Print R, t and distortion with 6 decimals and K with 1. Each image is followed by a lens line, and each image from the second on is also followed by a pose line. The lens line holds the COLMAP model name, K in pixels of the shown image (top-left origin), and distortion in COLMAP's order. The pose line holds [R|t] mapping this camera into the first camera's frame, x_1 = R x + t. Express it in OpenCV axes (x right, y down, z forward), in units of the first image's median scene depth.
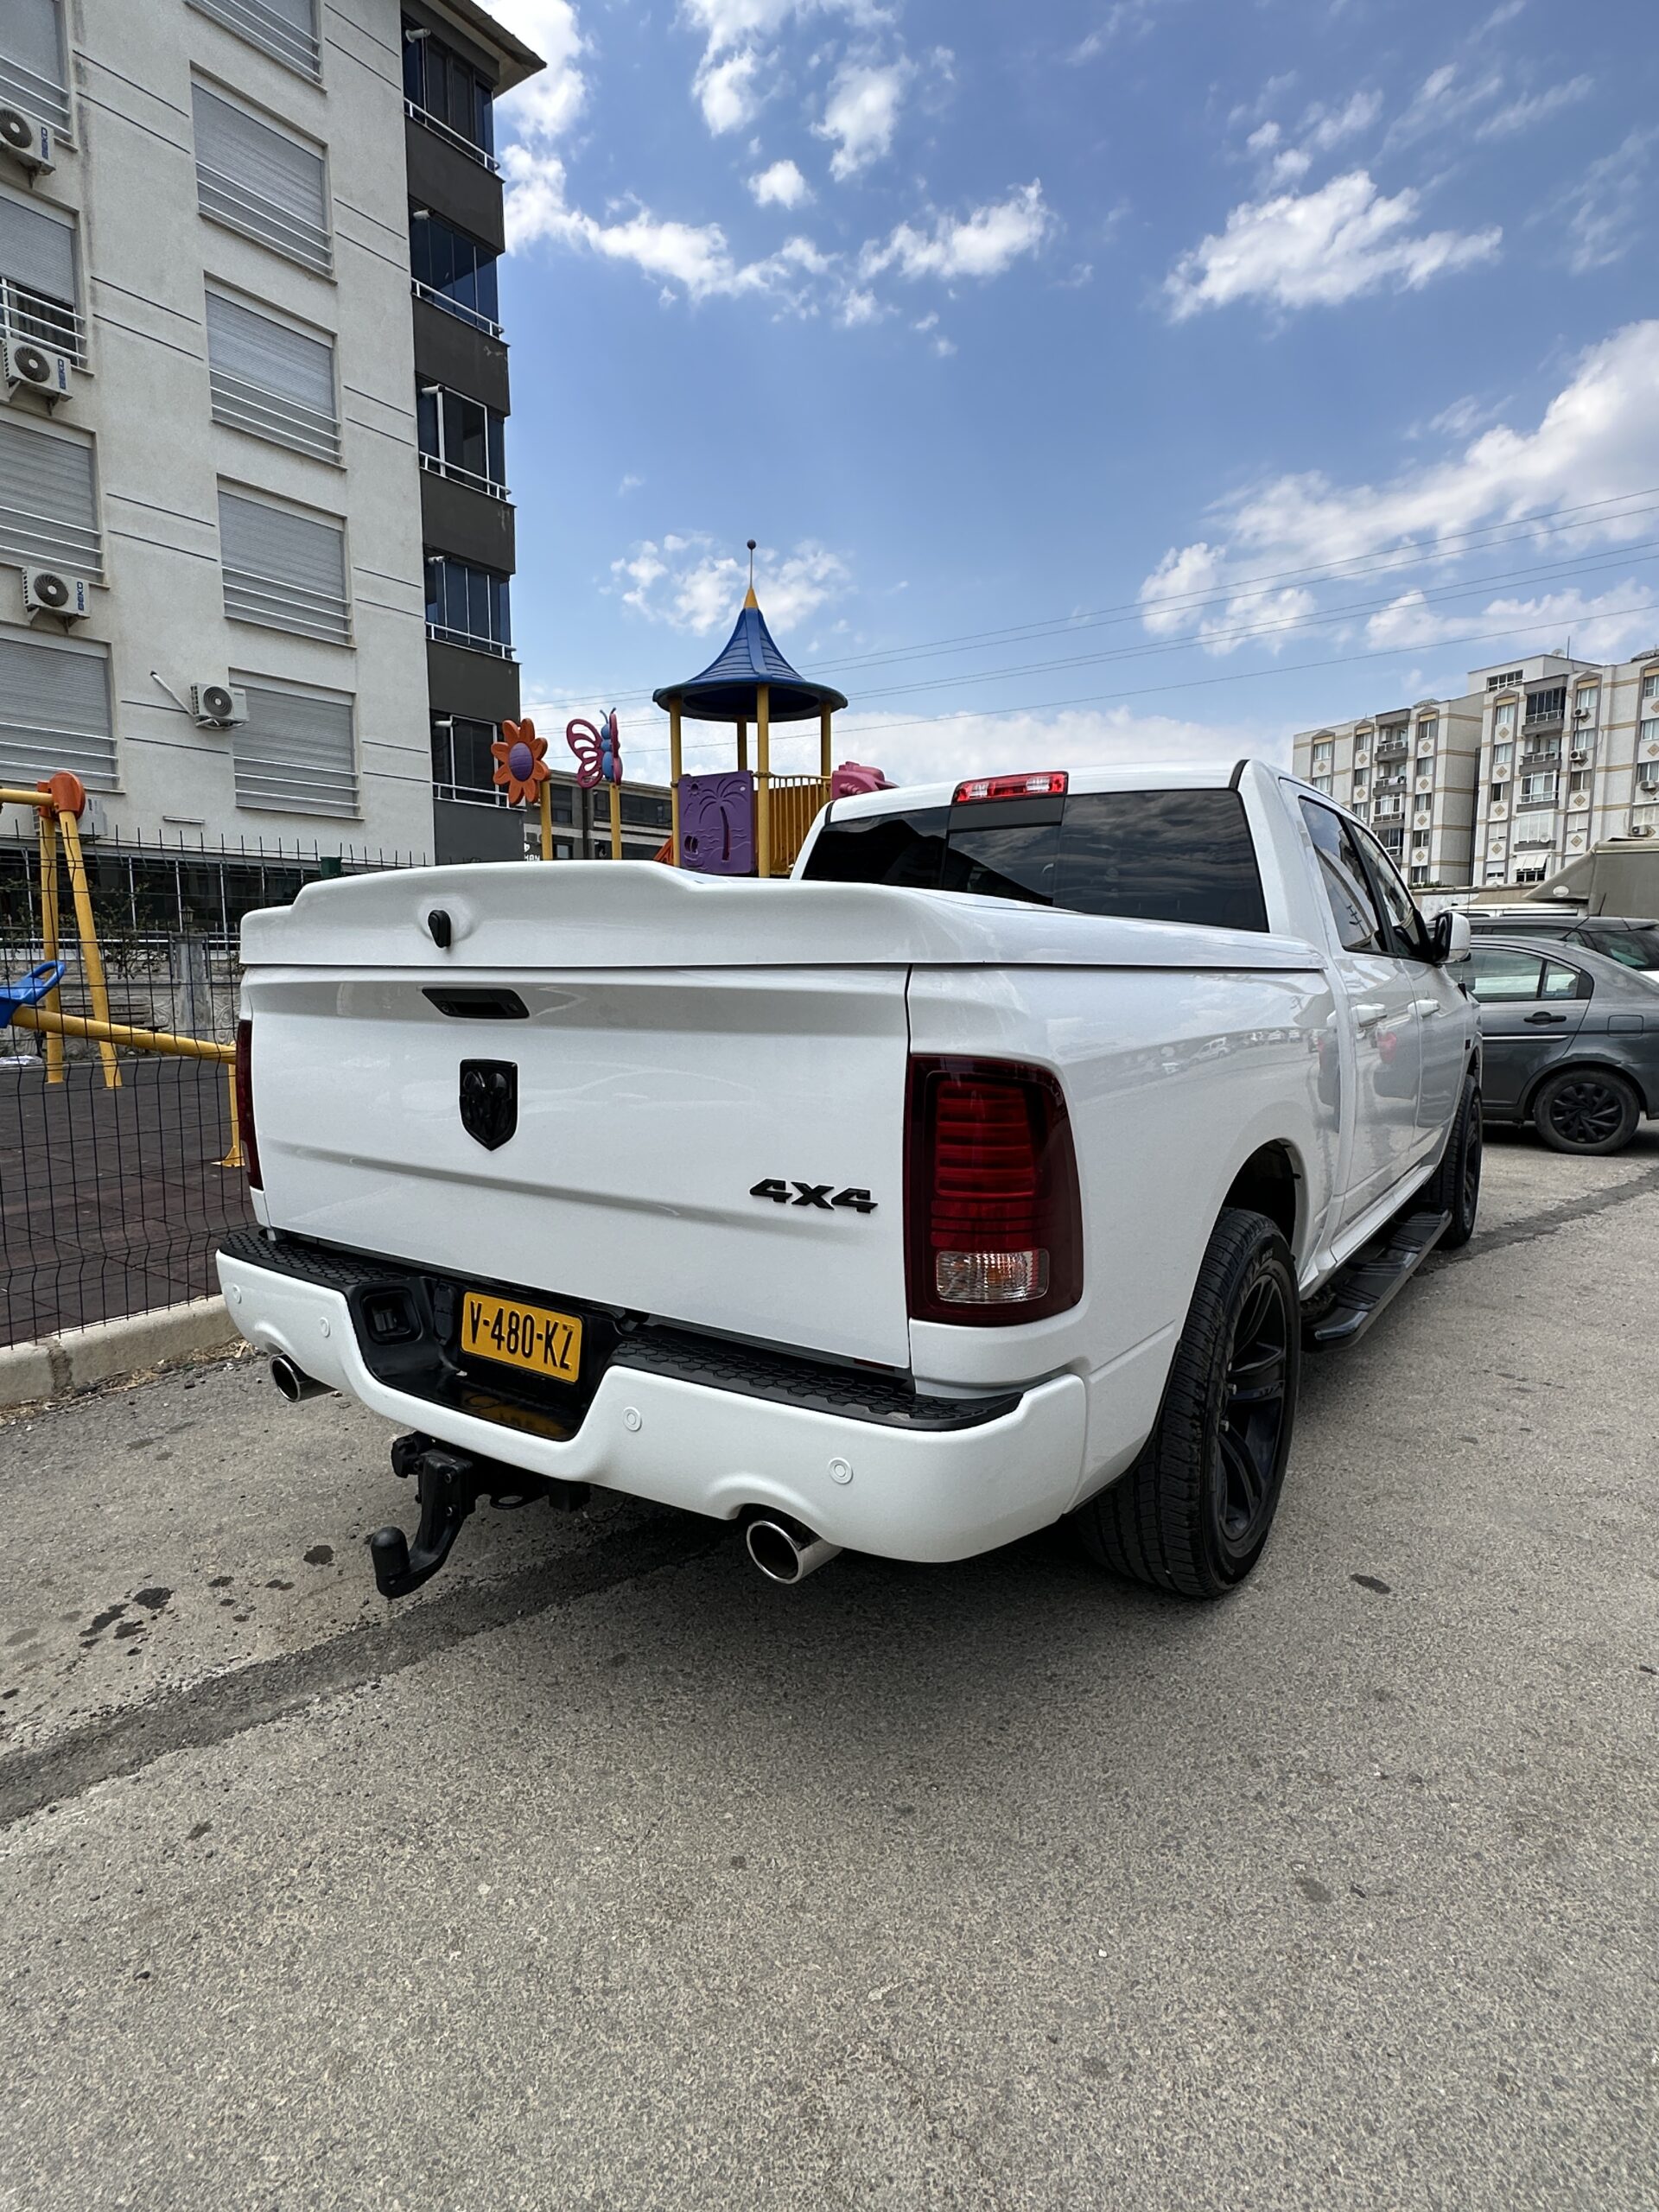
lens RADIAL K [[1190.3, 0, 822.7], [0, 1190.3, 1119.0], [0, 0, 1]] dist [-0.004227, -0.000061]
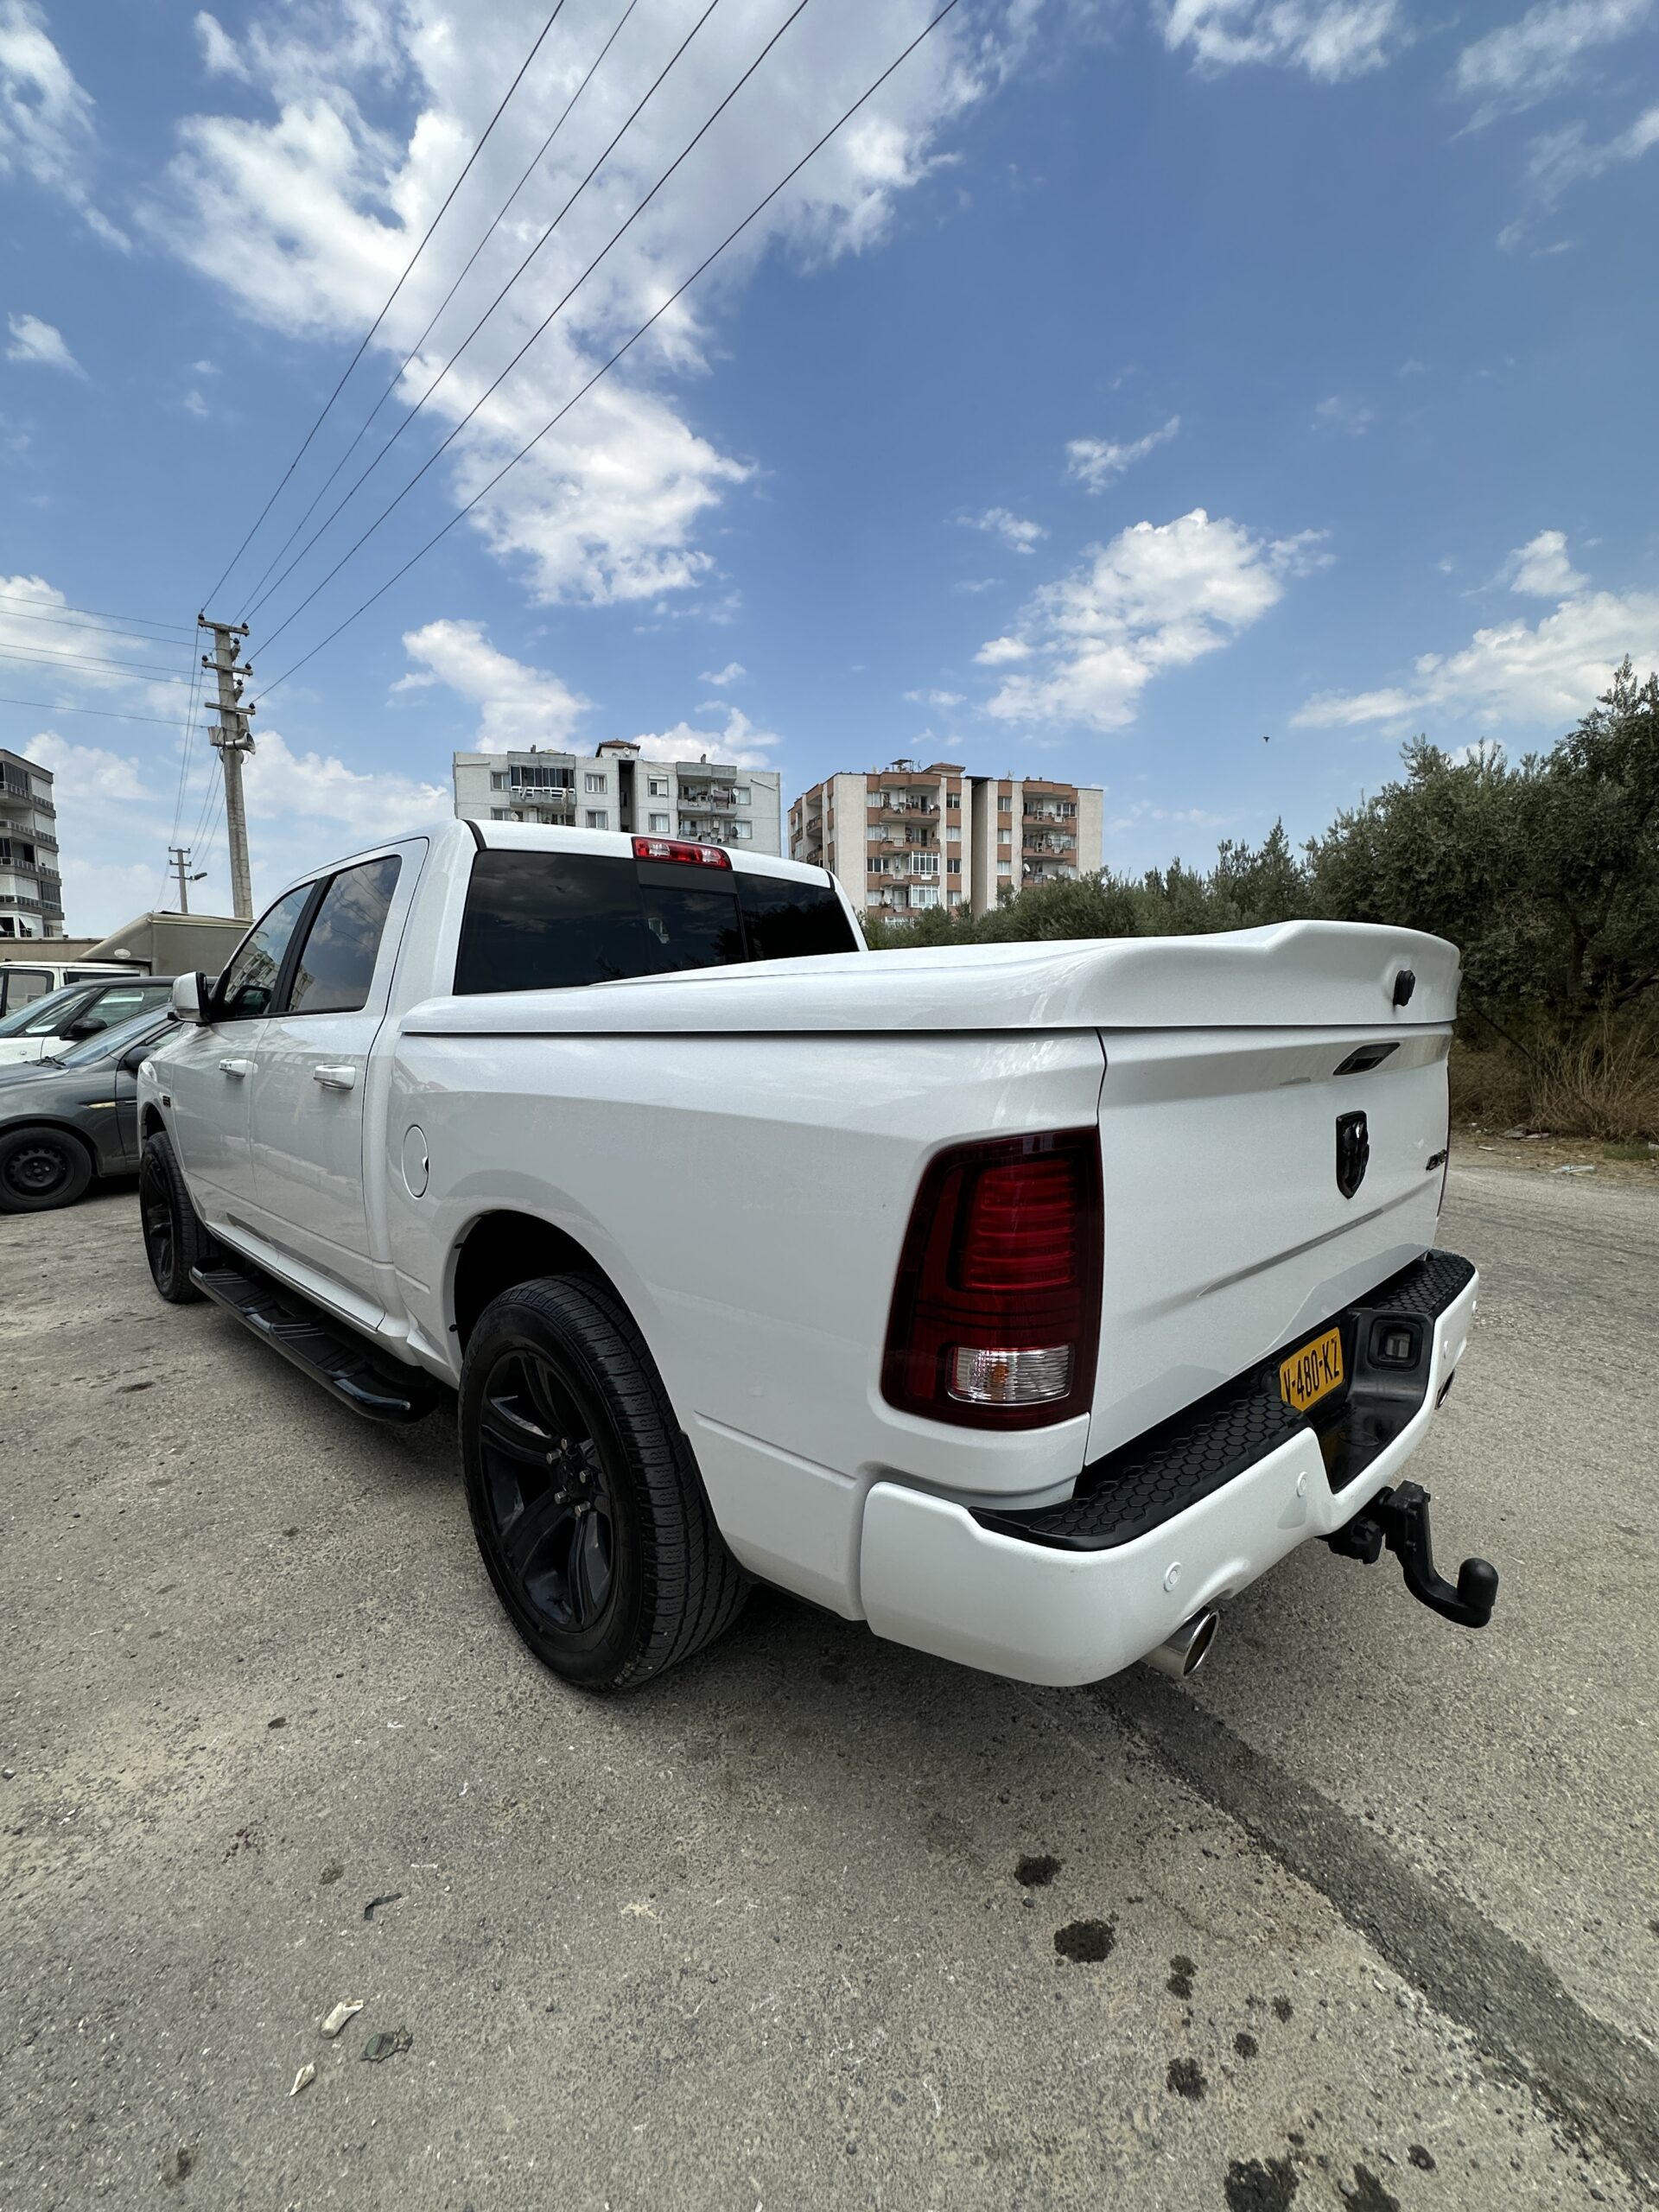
lens RADIAL K [[971.4, 0, 843.2], [0, 971.4, 1110.7], [0, 0, 1]] dist [-0.002153, 0.000405]
pose [[0.169248, -0.100607, 0.980425, -0.916220], [0.133460, 0.987953, 0.078340, -0.136494], [-0.976496, 0.117588, 0.180636, 0.980738]]
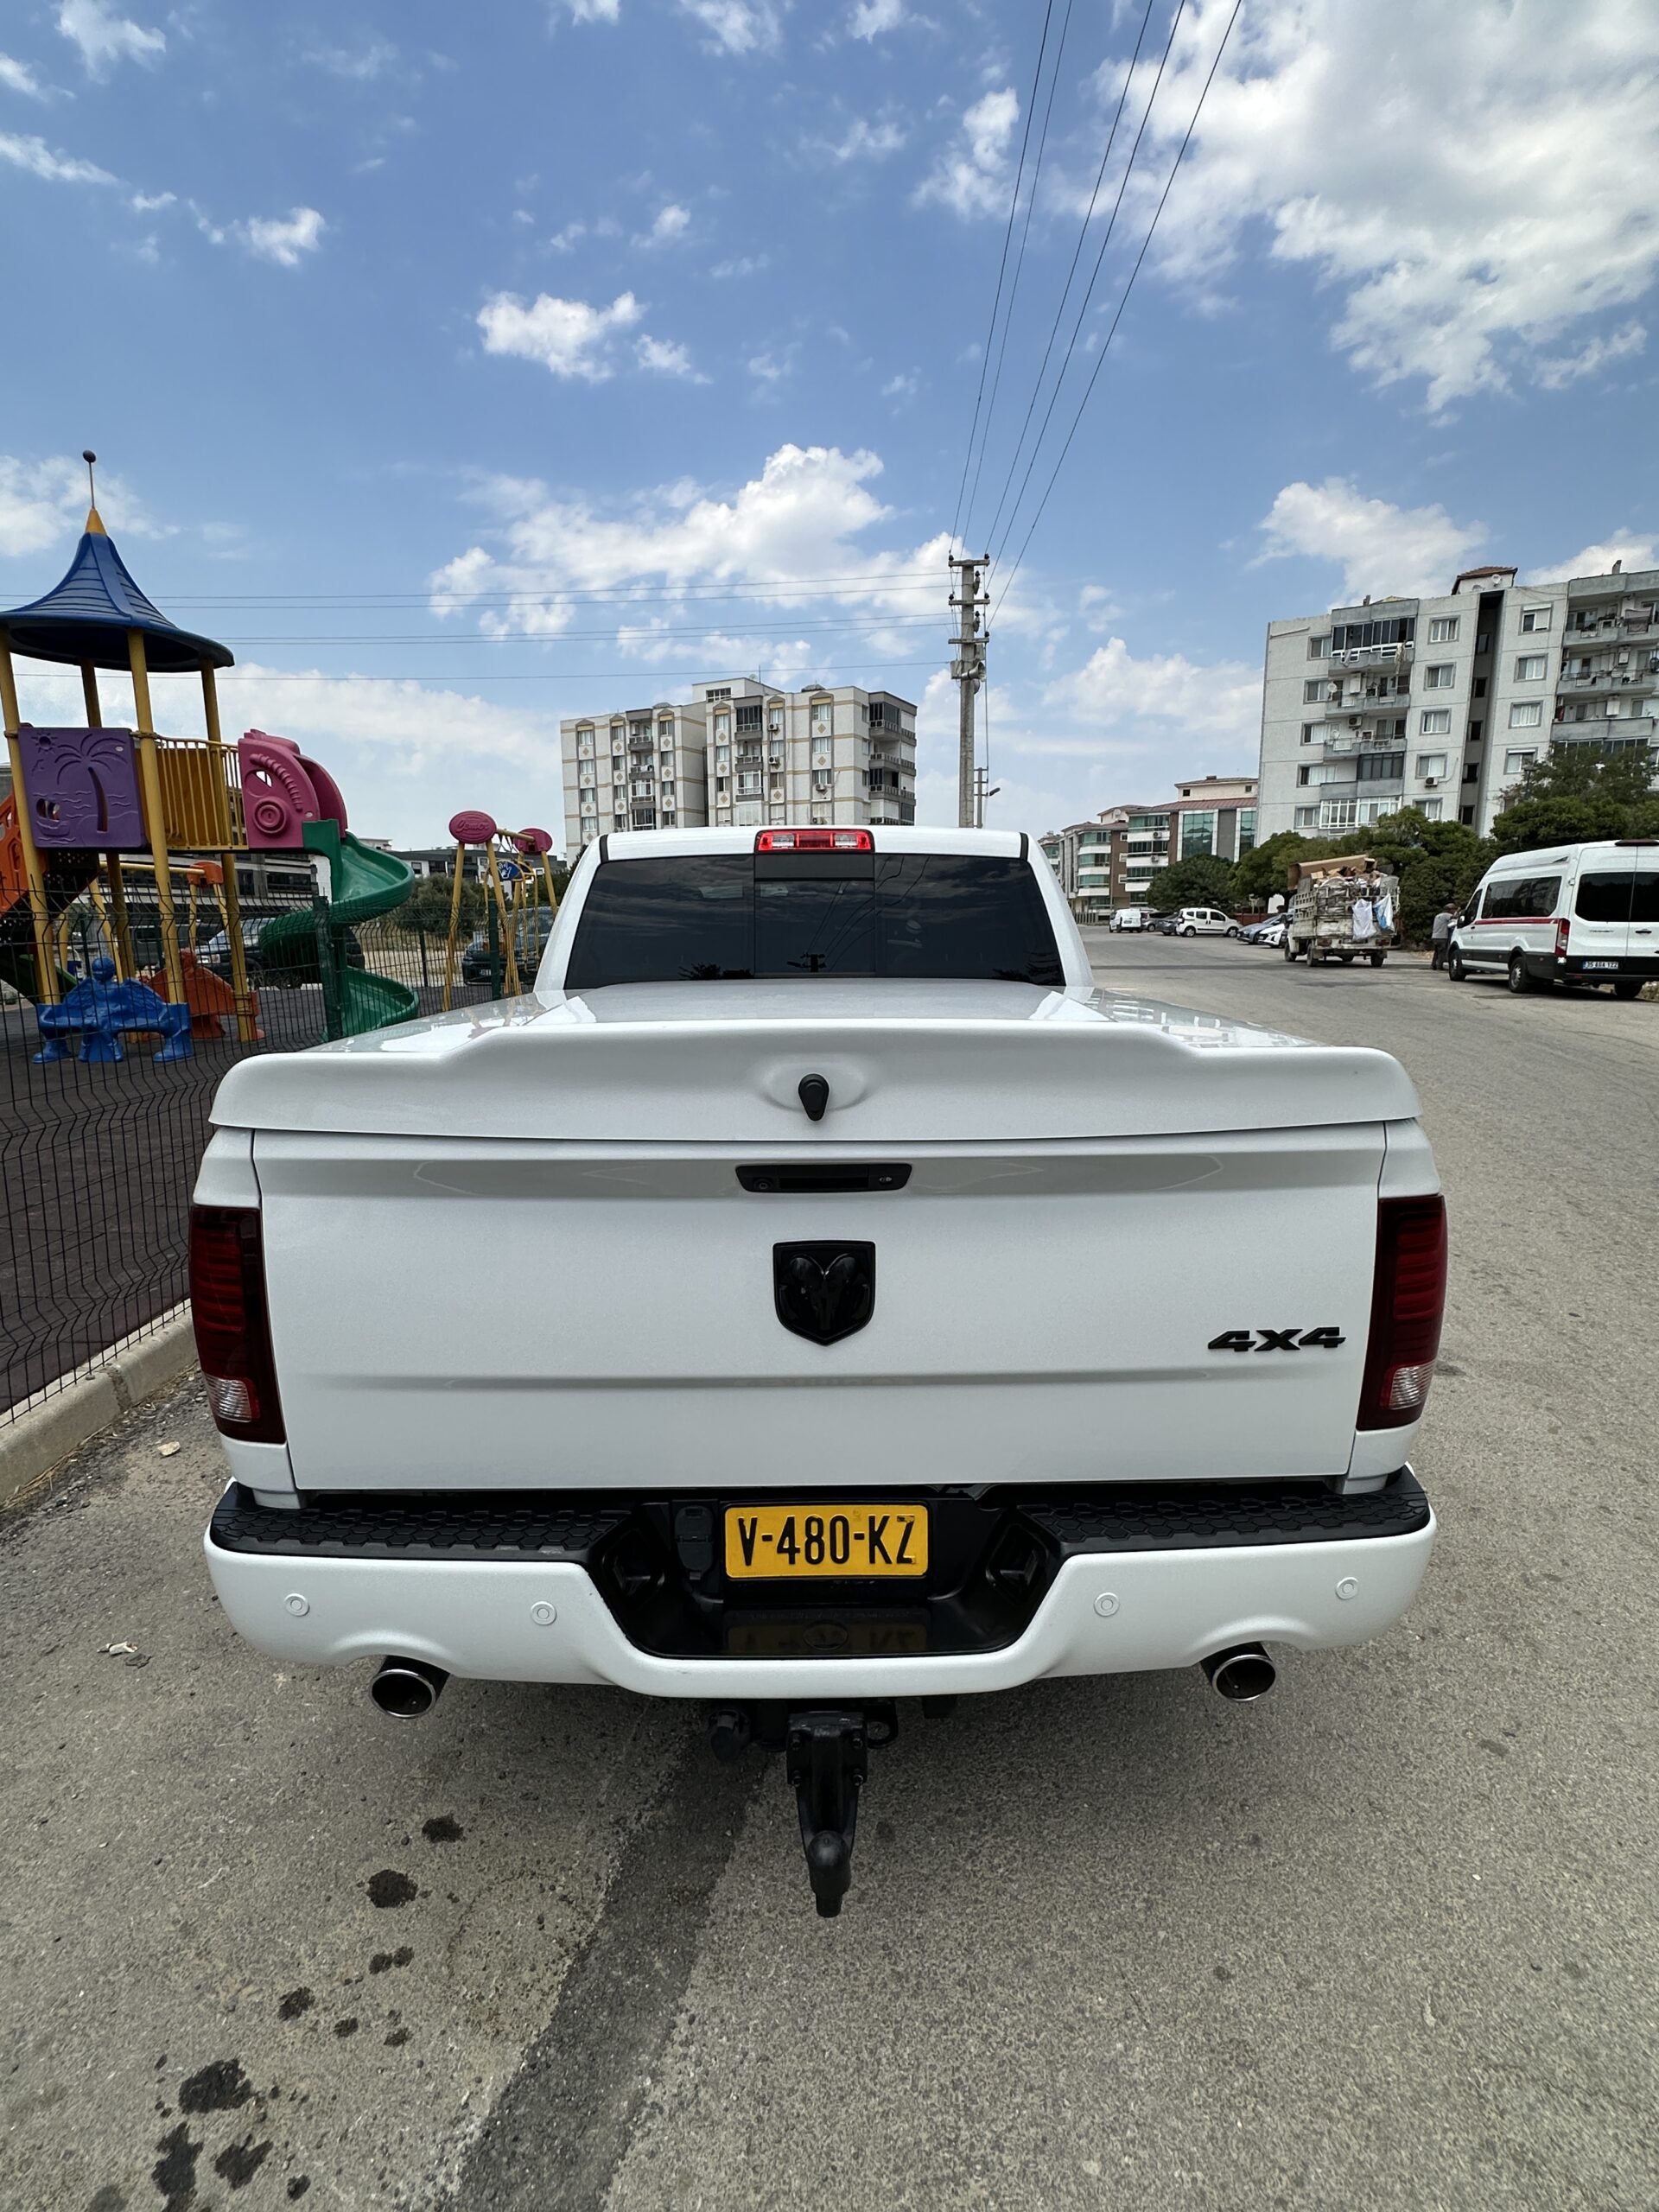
lens RADIAL K [[1052.5, 0, 835.2], [0, 1052.5, 1111.4], [0, 0, 1]] dist [-0.002300, -0.000377]
pose [[0.806462, -0.109967, 0.580971, -0.528608], [0.078947, 0.993782, 0.078516, -0.150359], [-0.585992, -0.017454, 0.810129, 0.308110]]
